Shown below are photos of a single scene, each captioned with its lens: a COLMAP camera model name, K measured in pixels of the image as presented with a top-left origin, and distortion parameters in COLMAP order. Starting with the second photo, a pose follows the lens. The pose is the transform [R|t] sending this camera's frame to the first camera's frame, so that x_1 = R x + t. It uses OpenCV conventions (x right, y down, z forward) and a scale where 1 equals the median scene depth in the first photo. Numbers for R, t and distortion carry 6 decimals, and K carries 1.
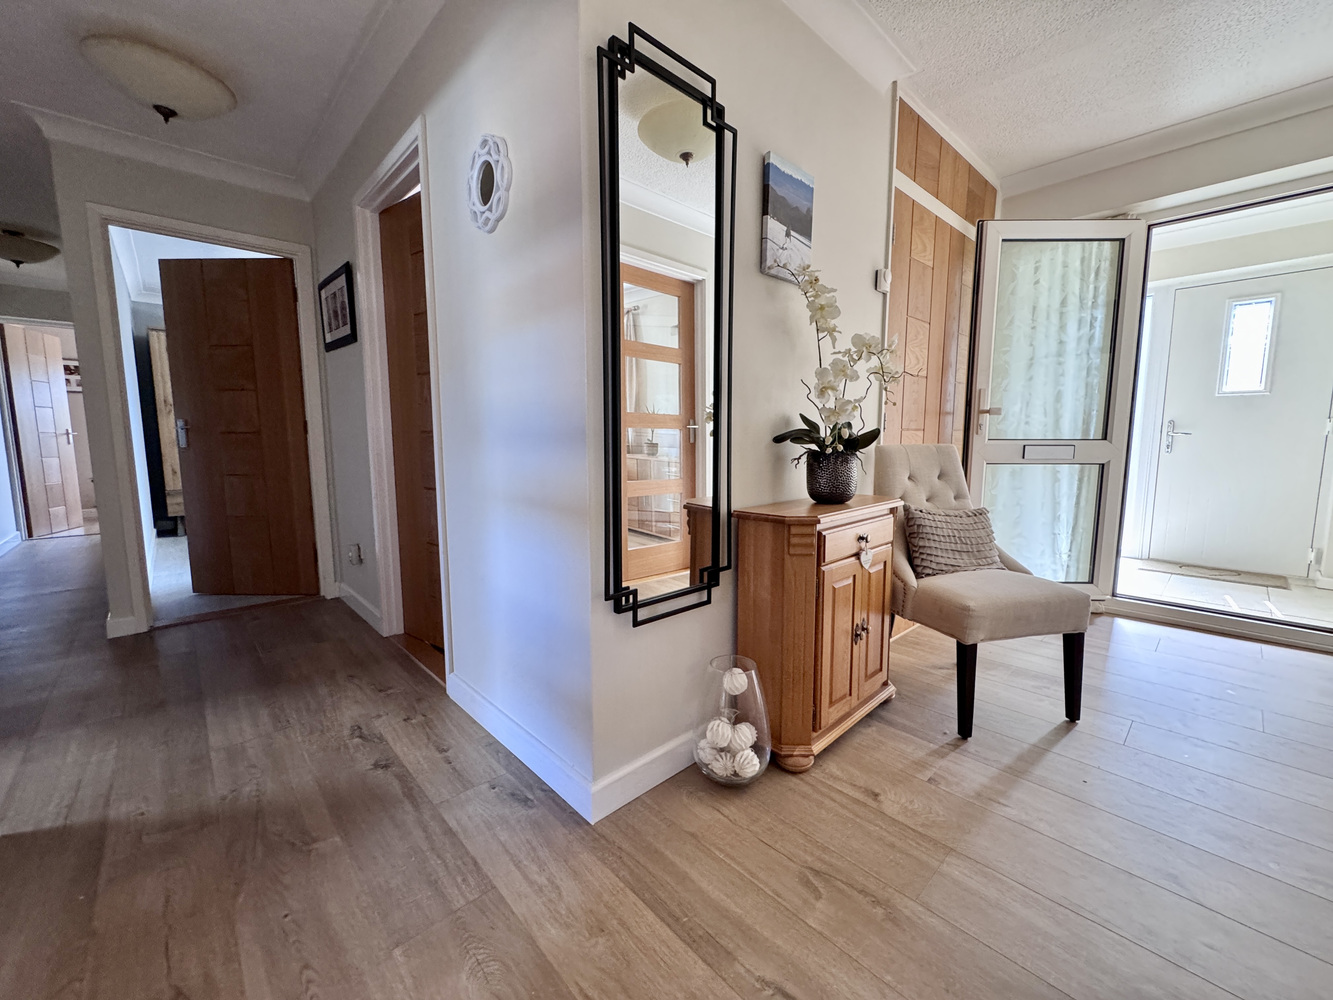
lens RADIAL K [[534.0, 0, 670.0], [0, 534.0, 500.5], [0, 0, 1]] dist [0.000395, 0.000292]
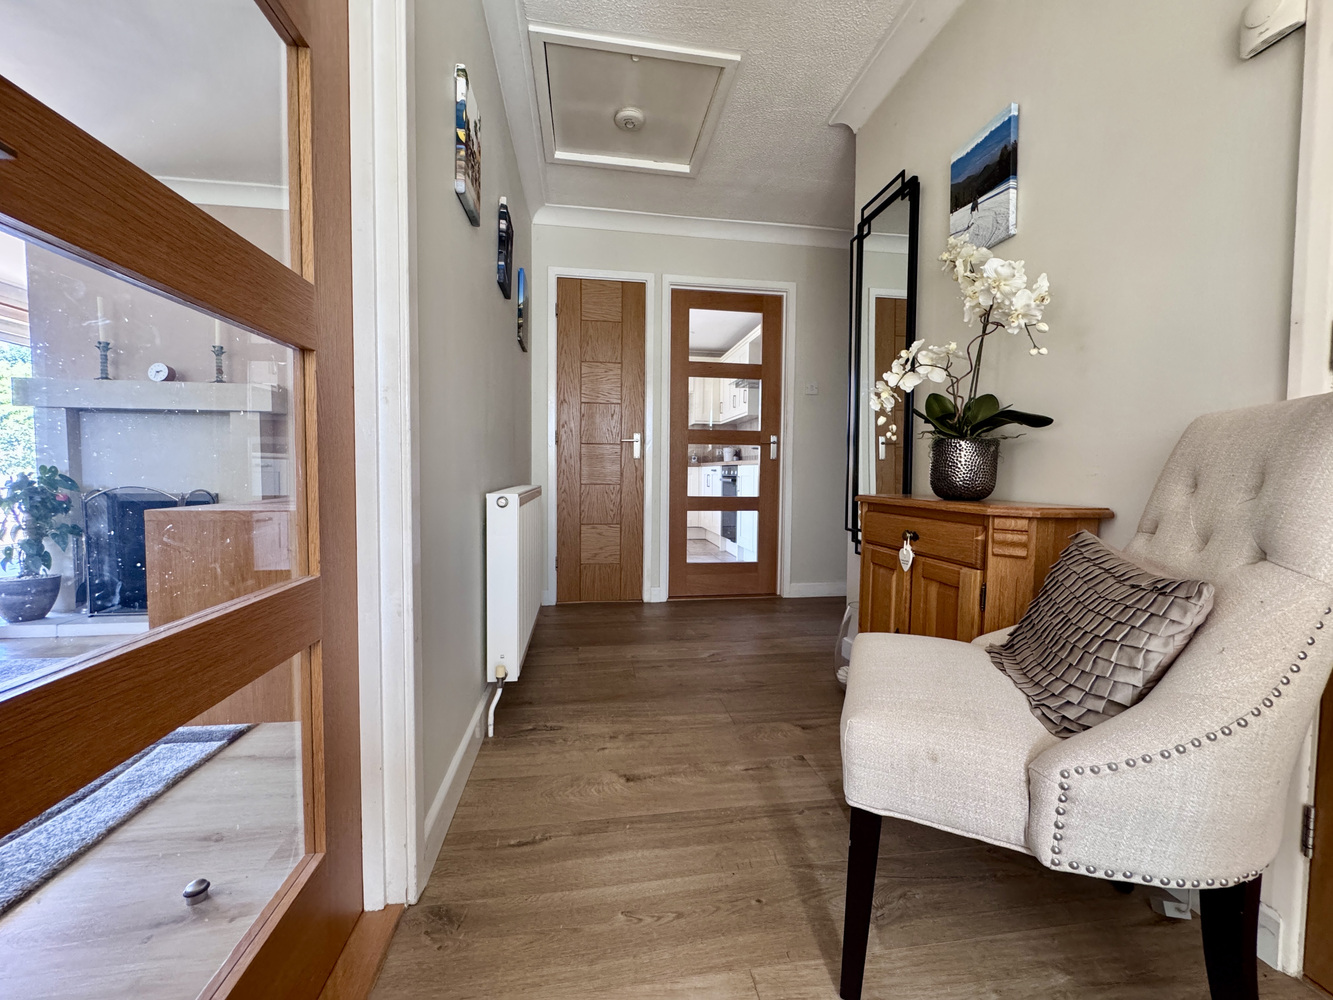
lens RADIAL K [[534.0, 0, 667.6], [0, 534.0, 495.5], [0, 0, 1]] dist [0.000395, 0.000292]
pose [[-0.564676, 0.035990, -0.824527, 1.337177], [-0.104961, 0.987805, 0.115000, -0.053629], [0.818611, 0.151481, -0.554012, 1.178535]]
